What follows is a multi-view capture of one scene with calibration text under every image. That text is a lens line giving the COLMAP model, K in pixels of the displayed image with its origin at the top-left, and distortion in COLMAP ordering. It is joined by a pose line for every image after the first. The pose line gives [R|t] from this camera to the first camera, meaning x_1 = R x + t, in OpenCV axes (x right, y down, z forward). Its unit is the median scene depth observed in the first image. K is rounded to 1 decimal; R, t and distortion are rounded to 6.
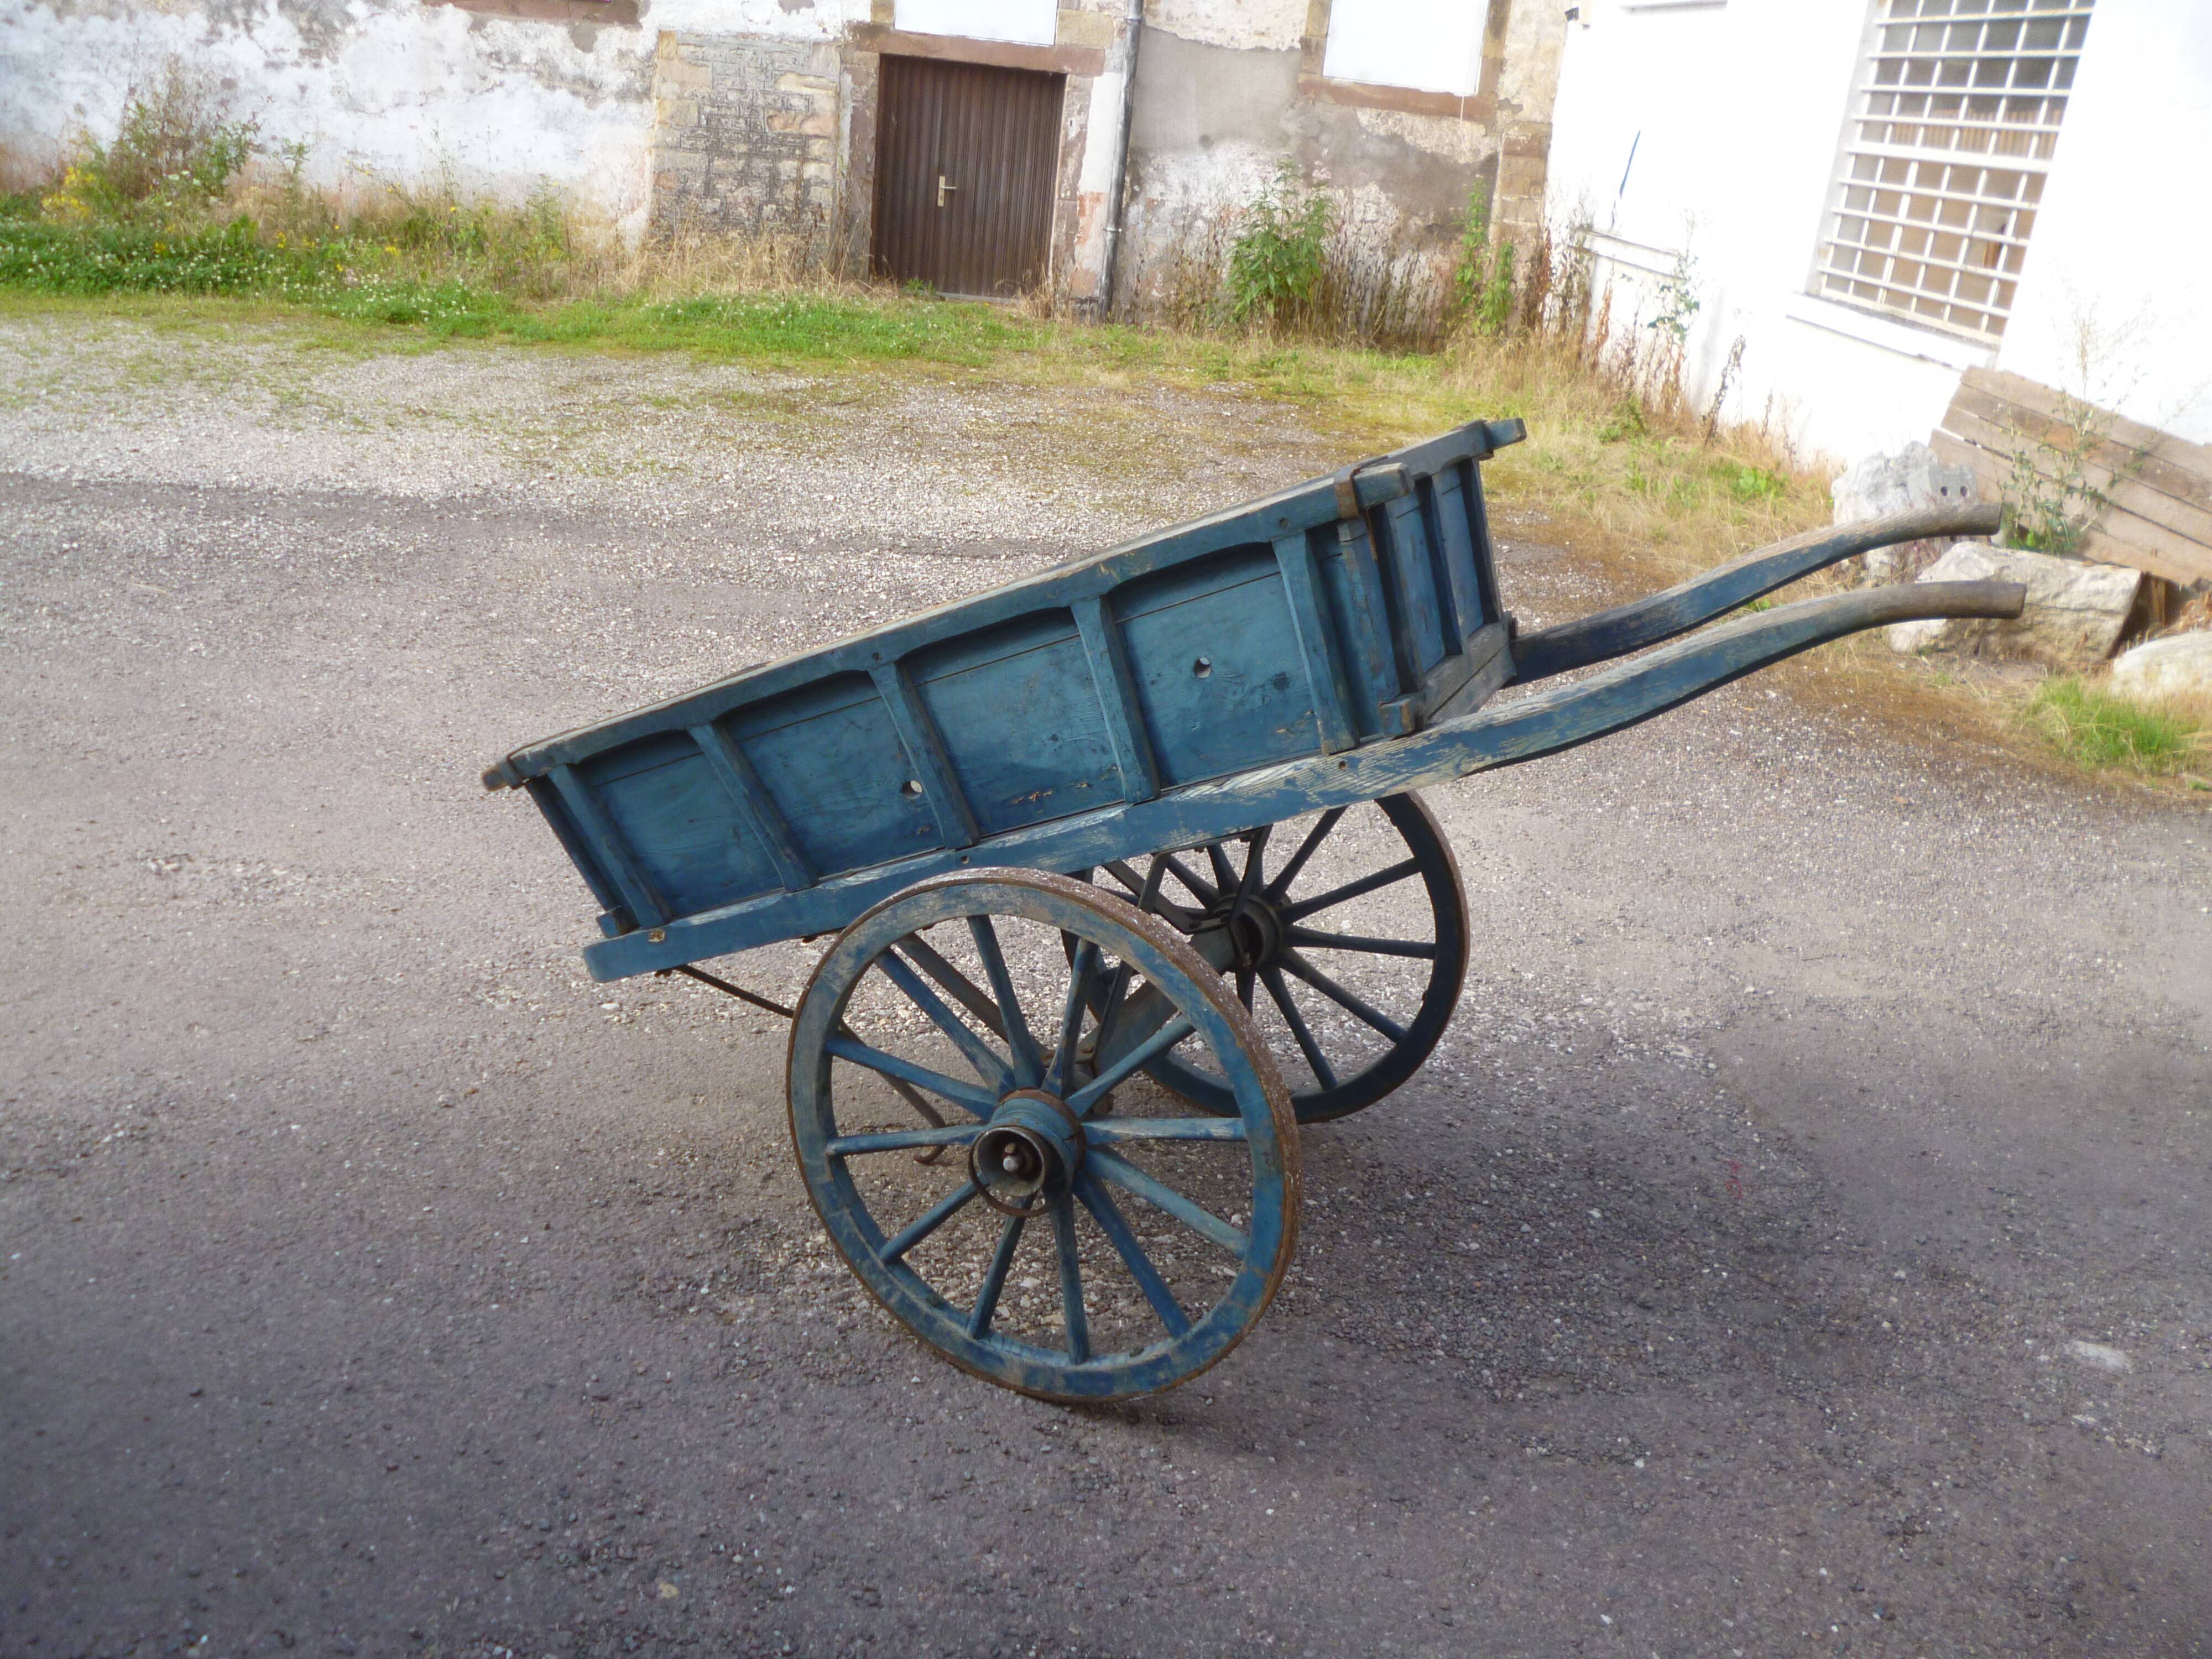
lens RADIAL K [[1825.7, 0, 1110.6], [0, 1825.7, 907.6], [0, 0, 1]] dist [-0.037963, 0.018530]
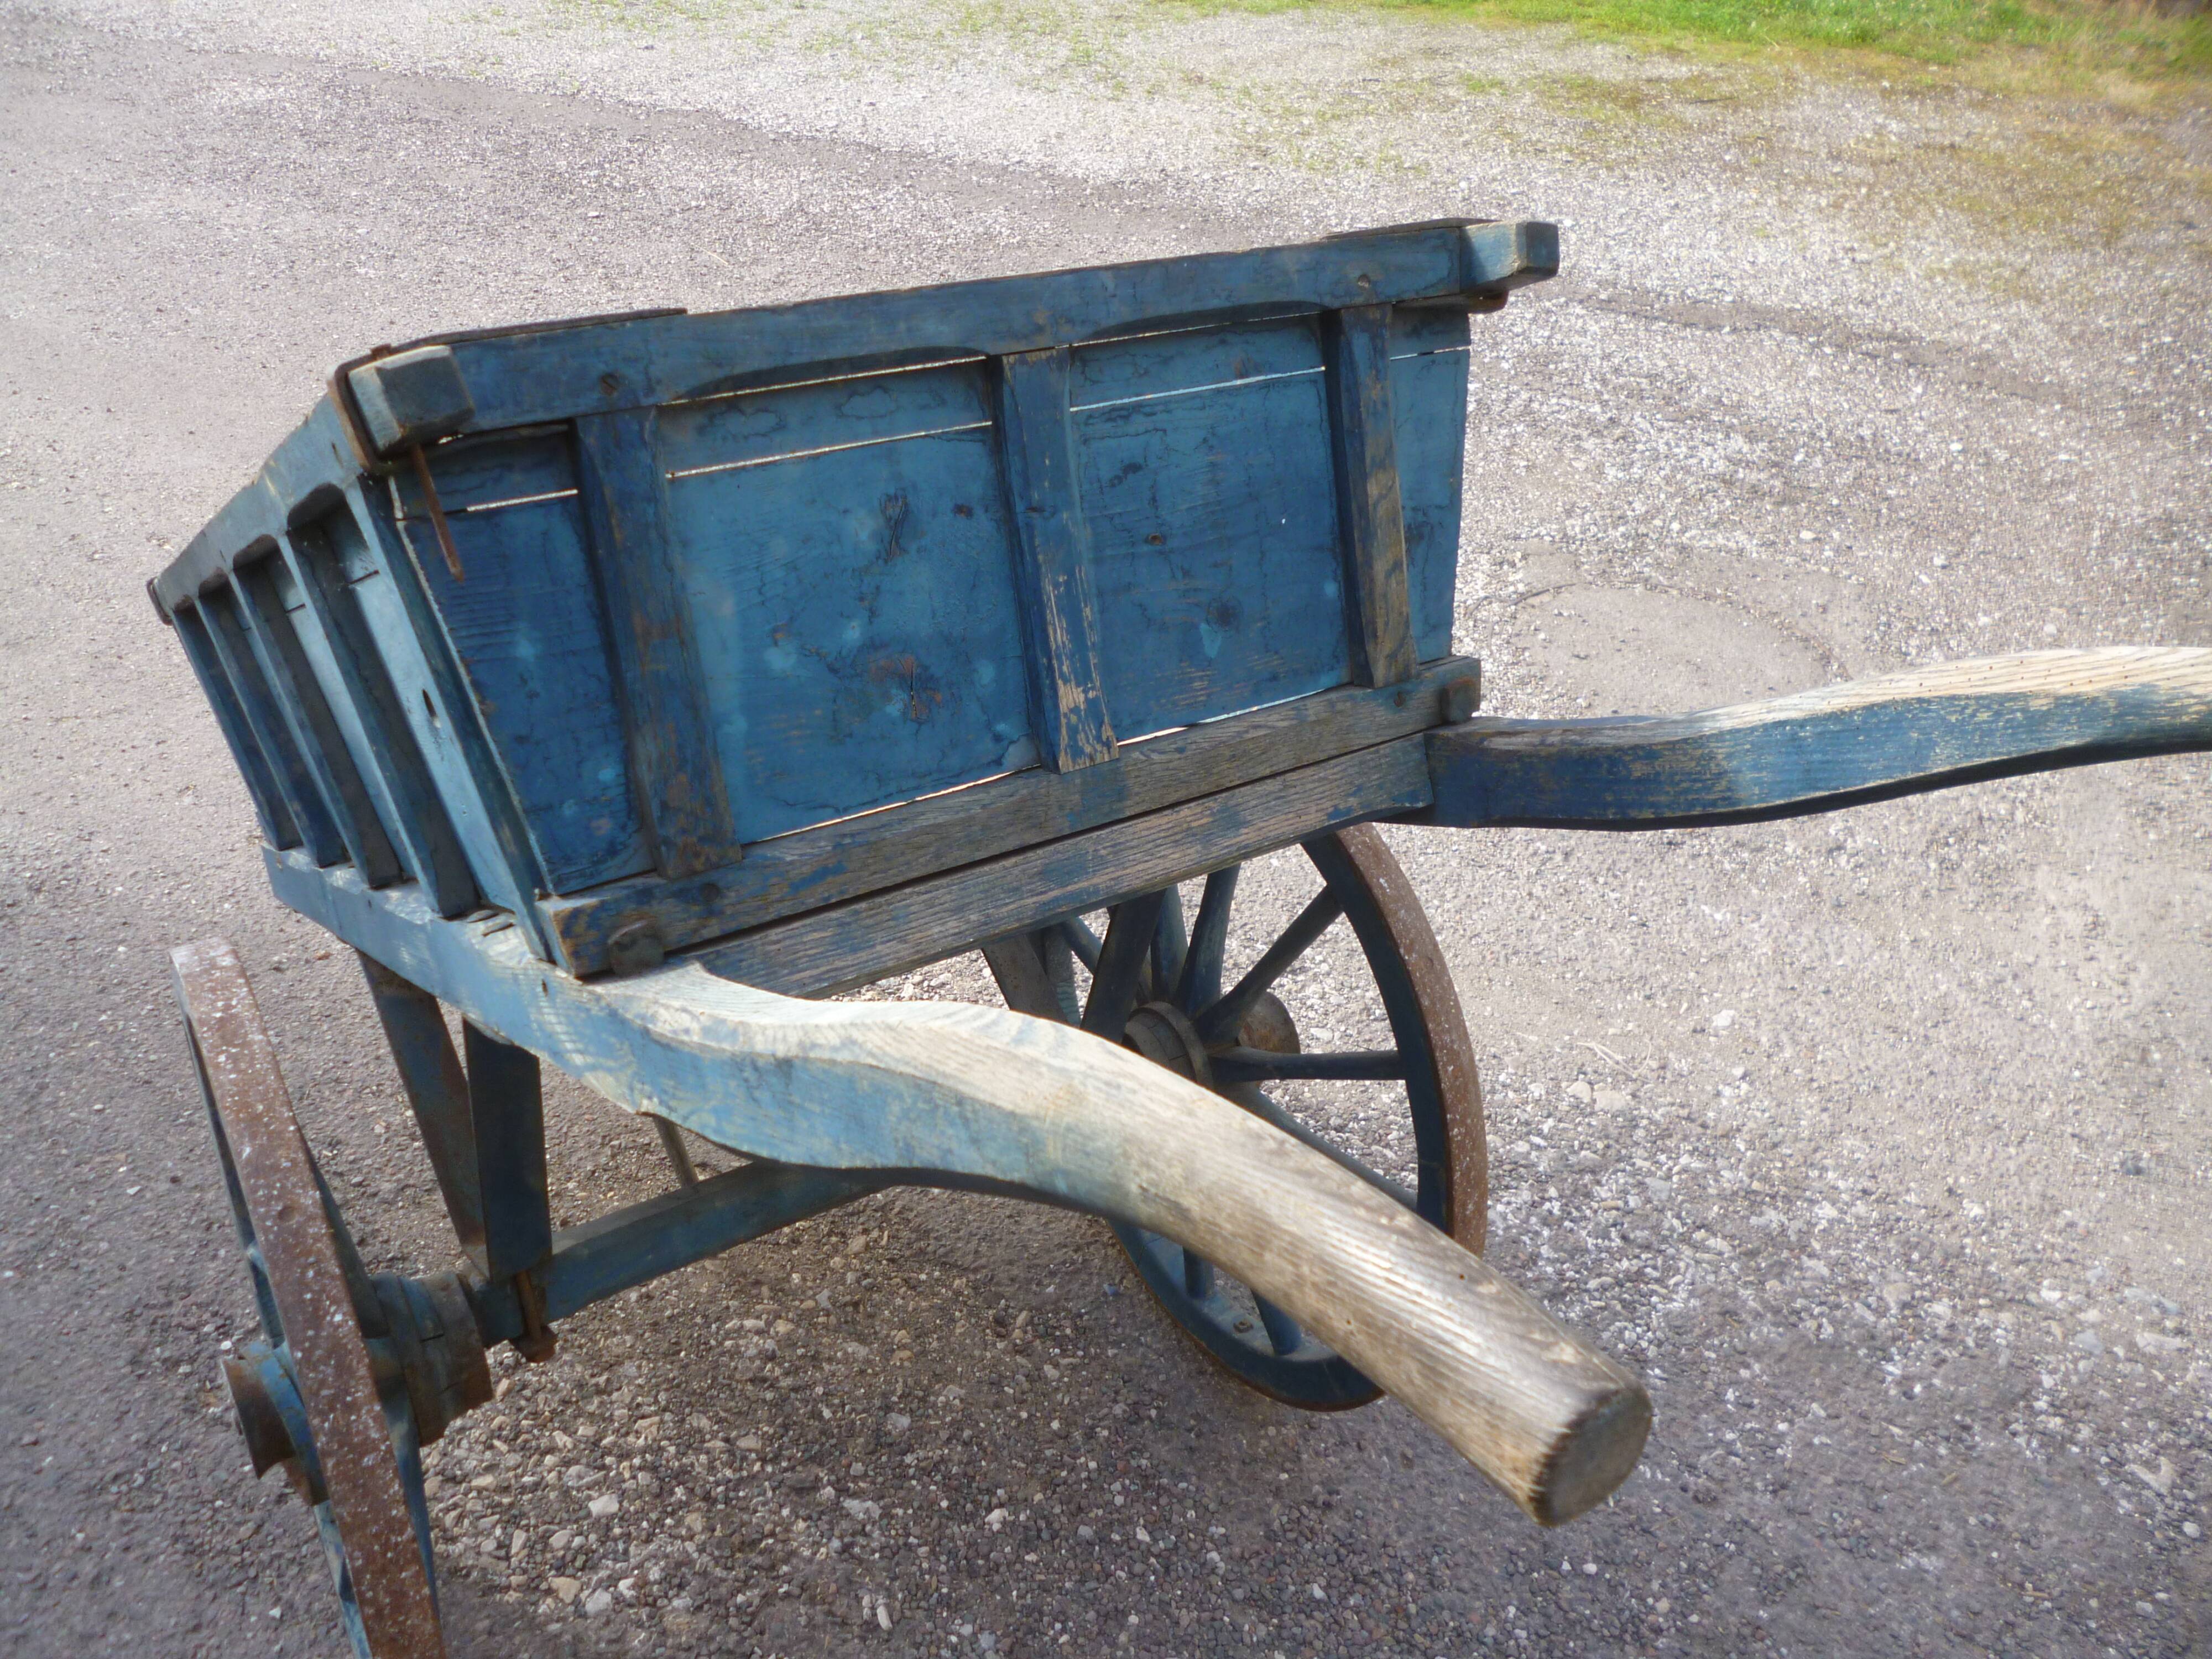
lens RADIAL K [[1825.7, 0, 1129.3], [0, 1825.7, 881.2], [0, 0, 1]] dist [-0.037963, 0.018530]
pose [[0.832714, 0.266927, -0.485115, 0.306289], [-0.194268, 0.961278, 0.195461, -0.145851], [0.518505, -0.068521, 0.852325, 0.455283]]
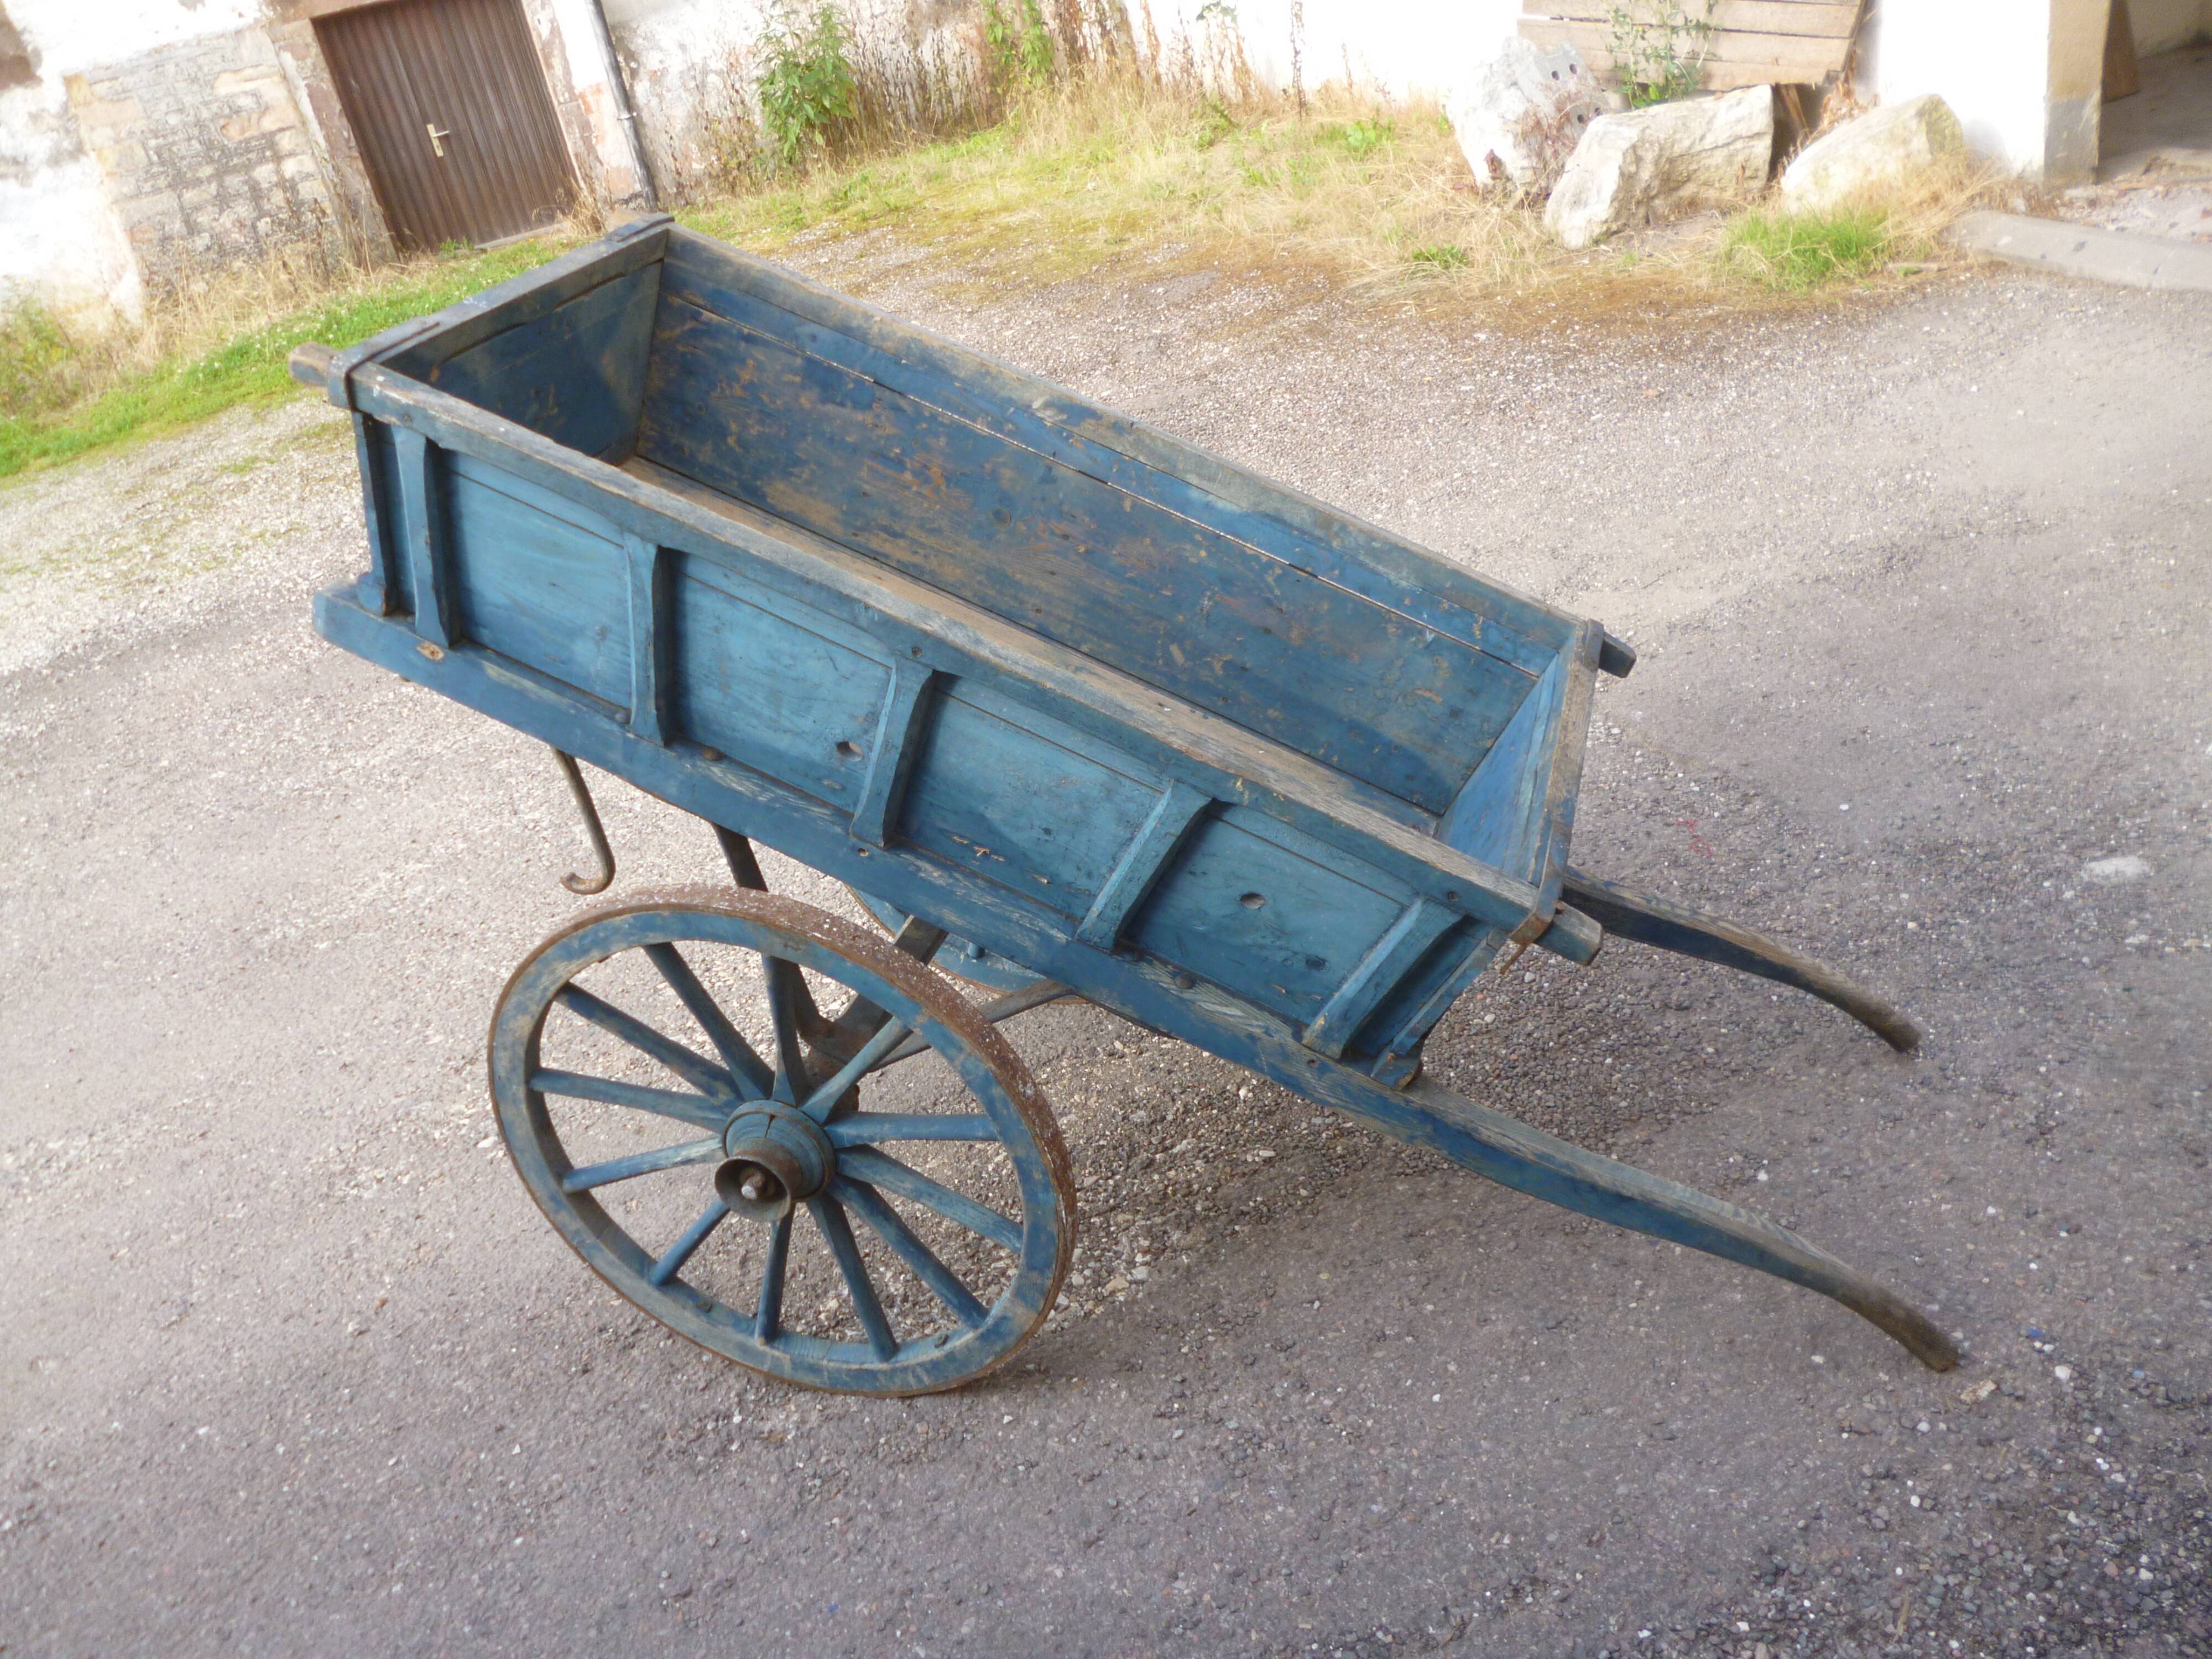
lens RADIAL K [[1825.7, 0, 1117.8], [0, 1825.7, 872.3], [0, 0, 1]] dist [-0.037963, 0.018530]
pose [[0.918237, -0.383387, 0.099274, -0.032463], [0.374644, 0.922177, 0.096084, -0.036877], [-0.128386, -0.051036, 0.990410, 0.099833]]
